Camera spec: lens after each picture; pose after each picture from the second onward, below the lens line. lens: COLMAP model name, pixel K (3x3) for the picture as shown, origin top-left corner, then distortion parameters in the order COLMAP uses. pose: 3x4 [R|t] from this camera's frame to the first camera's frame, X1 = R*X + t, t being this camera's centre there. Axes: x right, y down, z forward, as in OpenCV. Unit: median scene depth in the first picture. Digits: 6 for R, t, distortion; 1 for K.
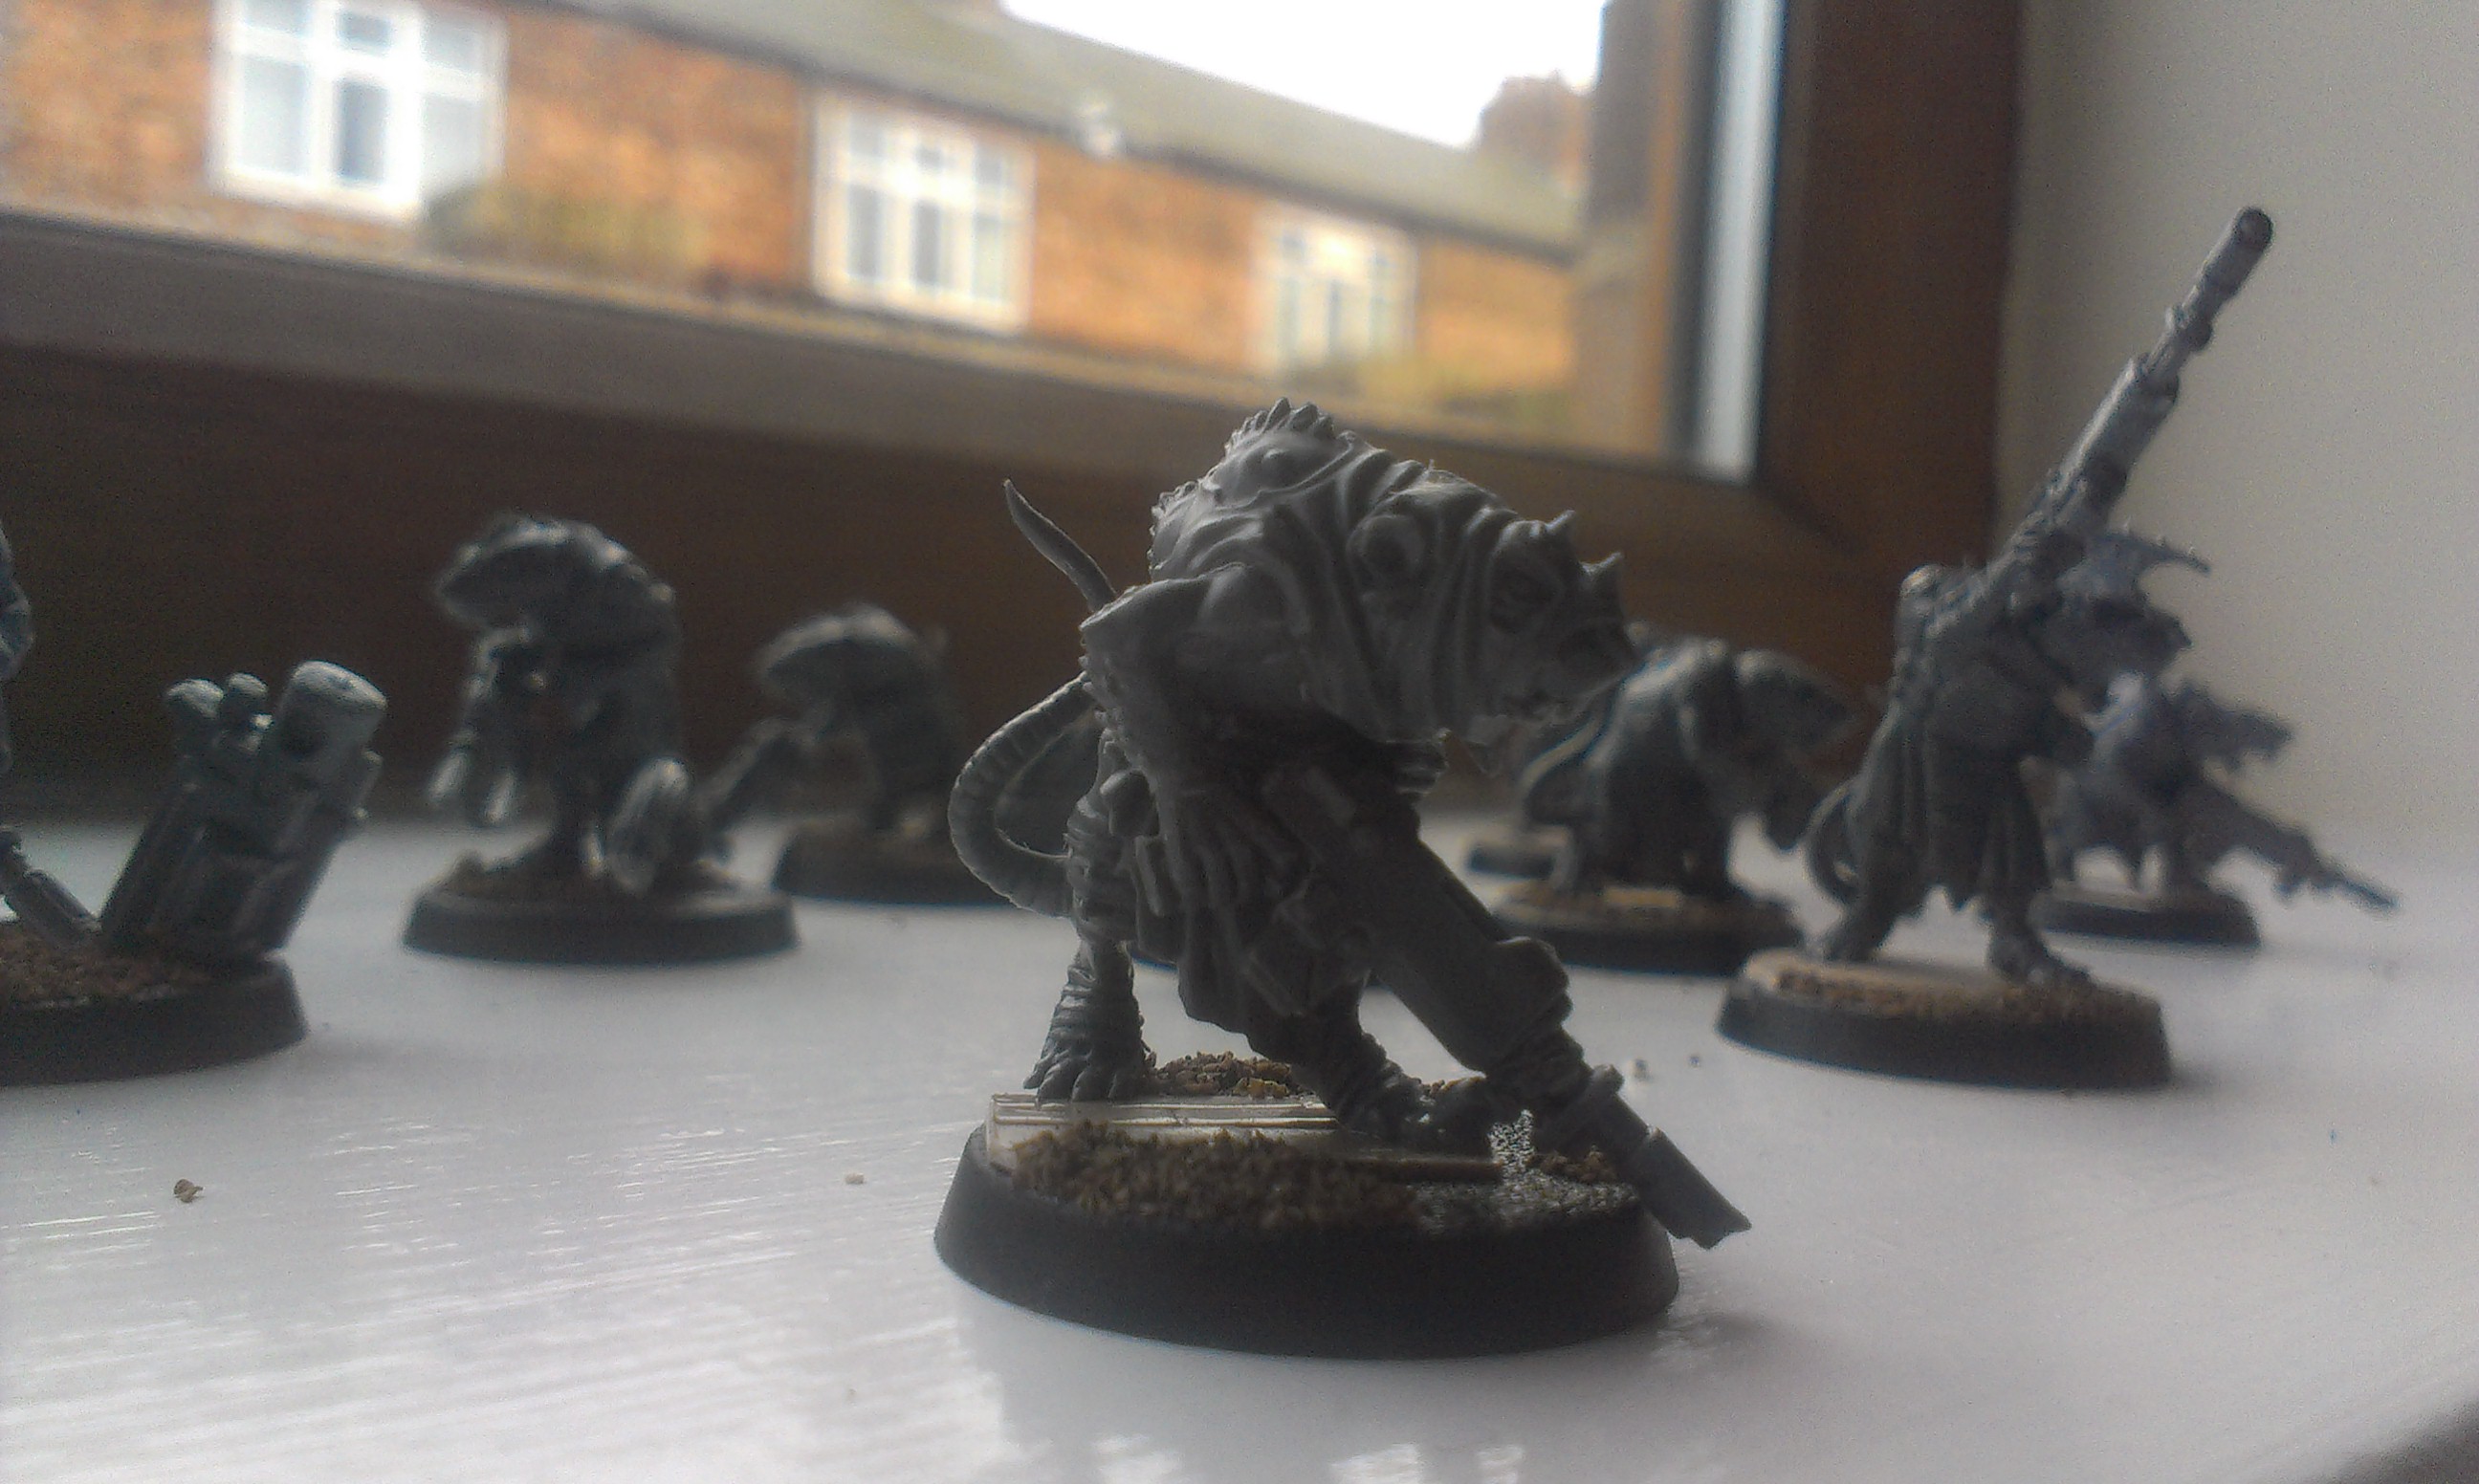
lens RADIAL K [[2202.1, 0, 1238.0], [0, 2202.1, 715.2], [0, 0, 1]] dist [0.178429, -0.330477]
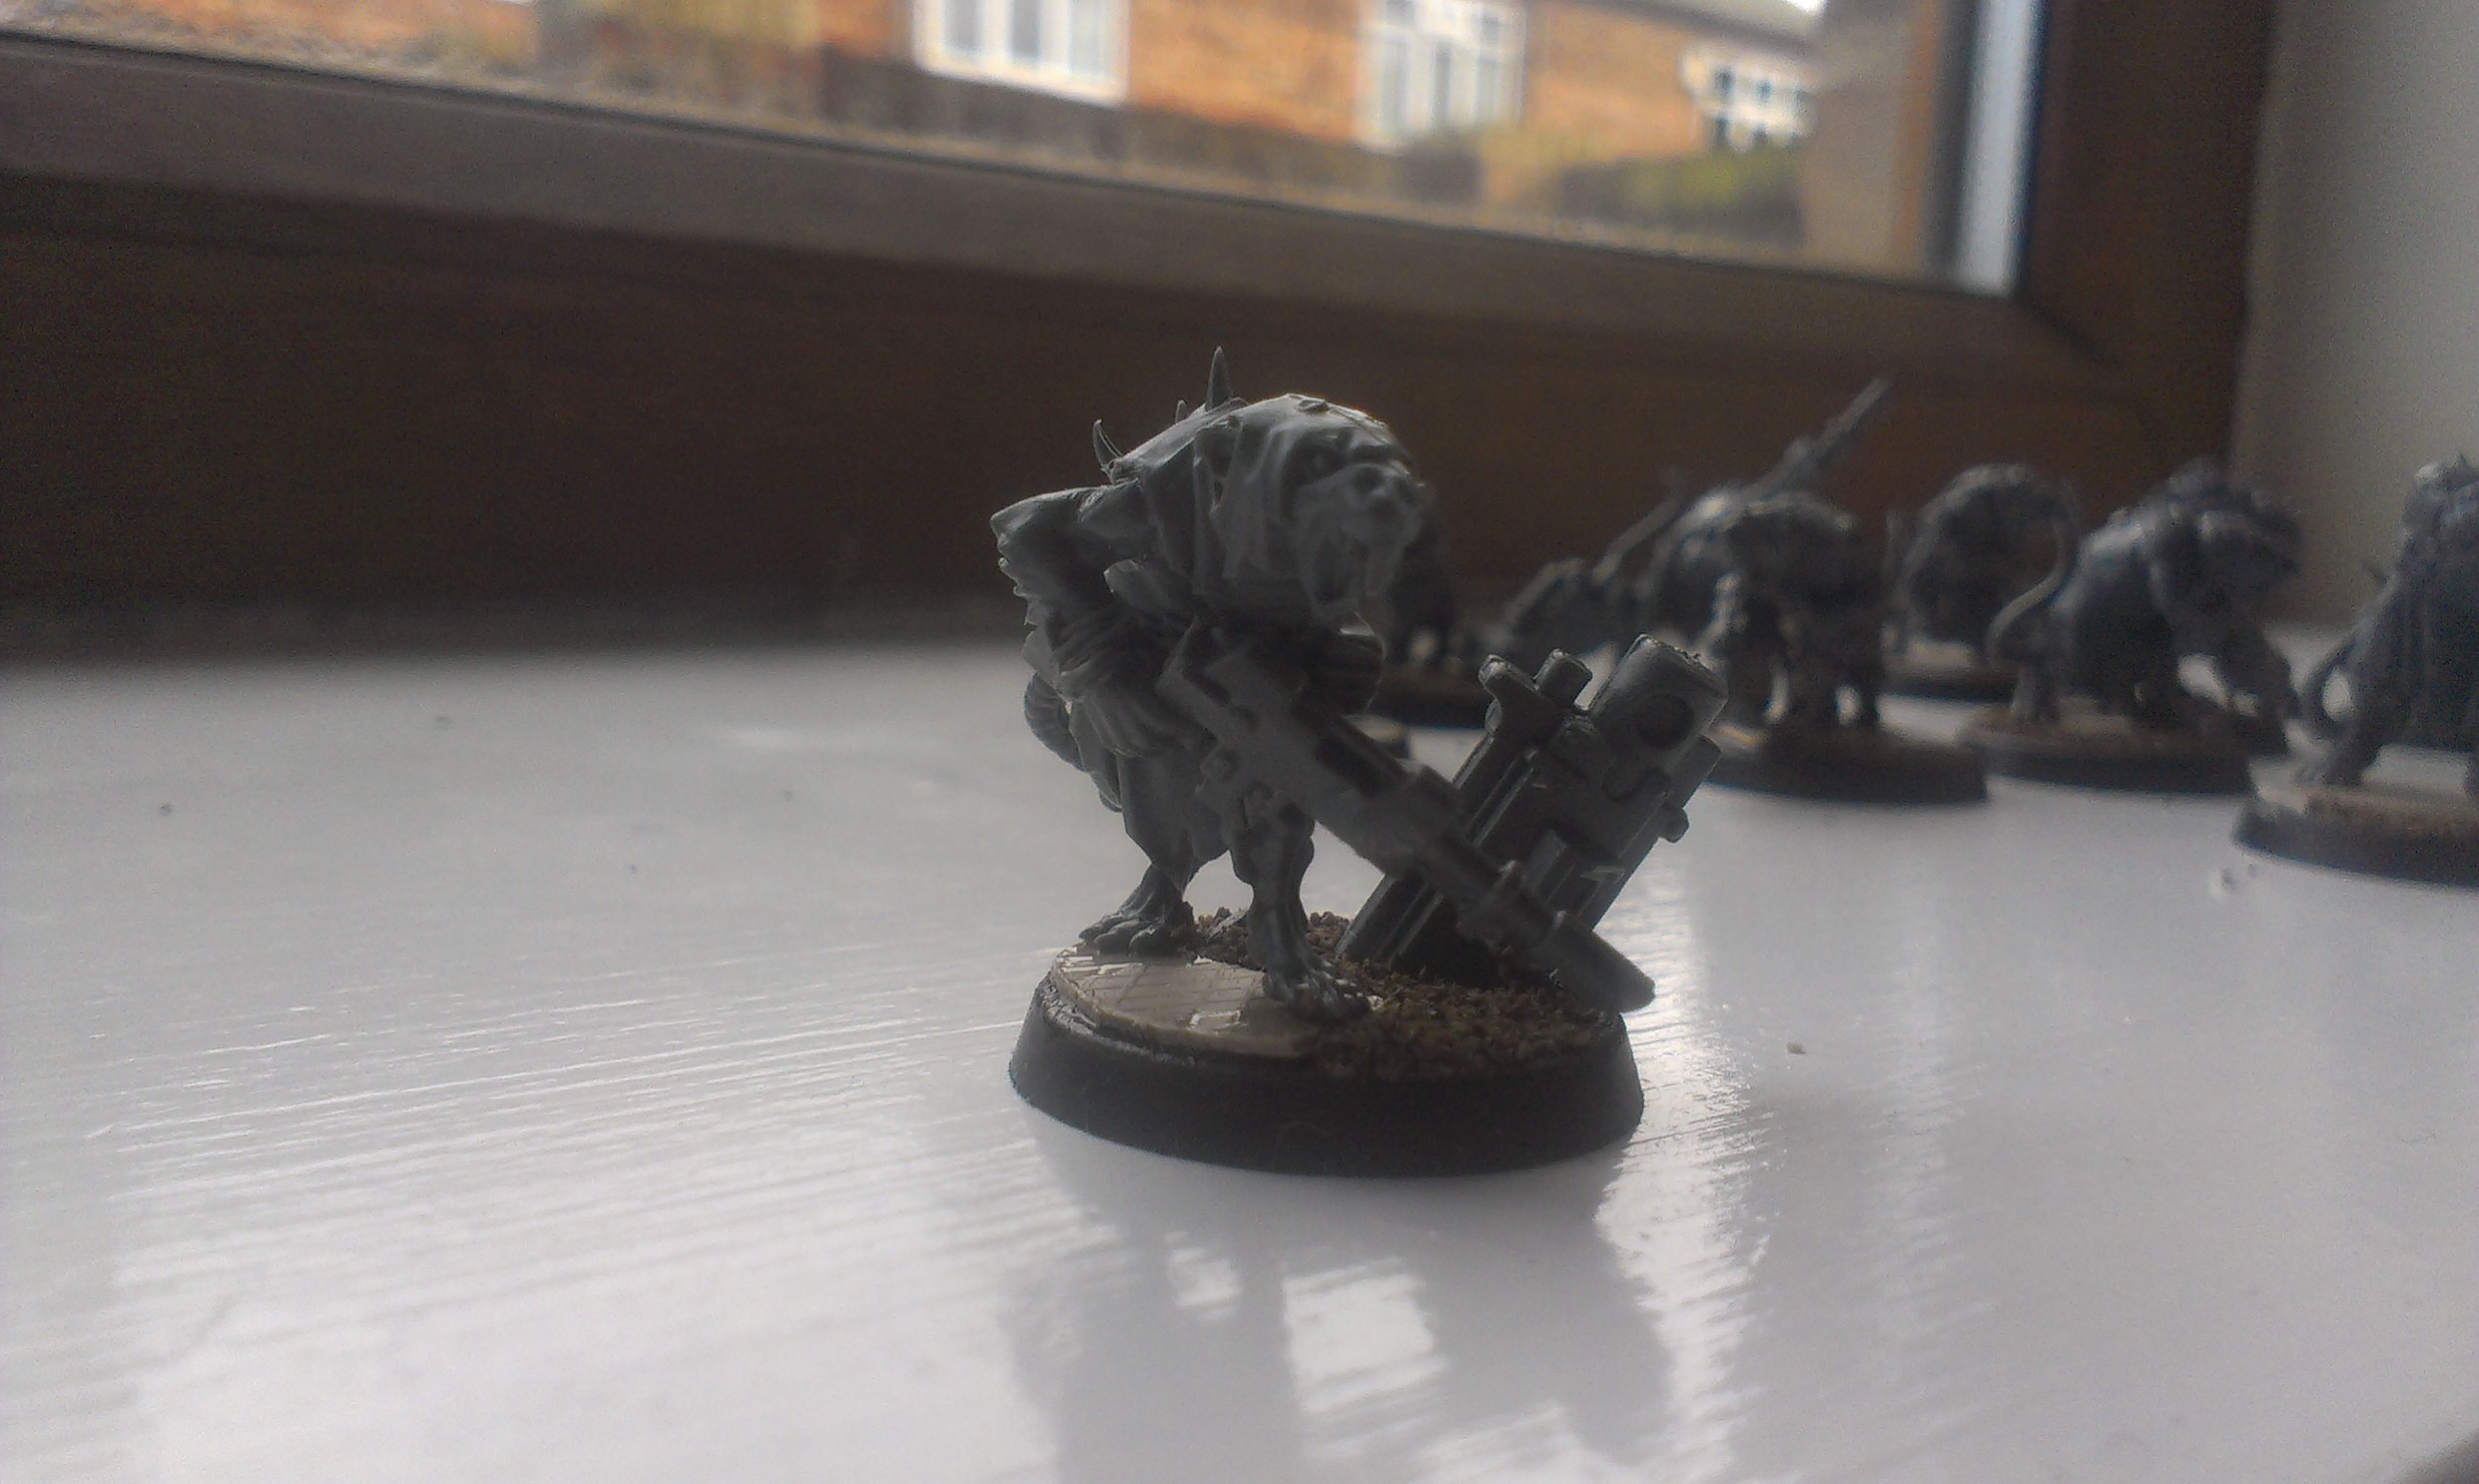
lens RADIAL K [[2202.1, 0, 1238.0], [0, 2202.1, 715.2], [0, 0, 1]] dist [0.178429, -0.330477]
pose [[0.999320, -0.003108, -0.036728, -0.229721], [0.006791, 0.994903, 0.100610, -0.044883], [0.036228, -0.100791, 0.994248, -0.195088]]
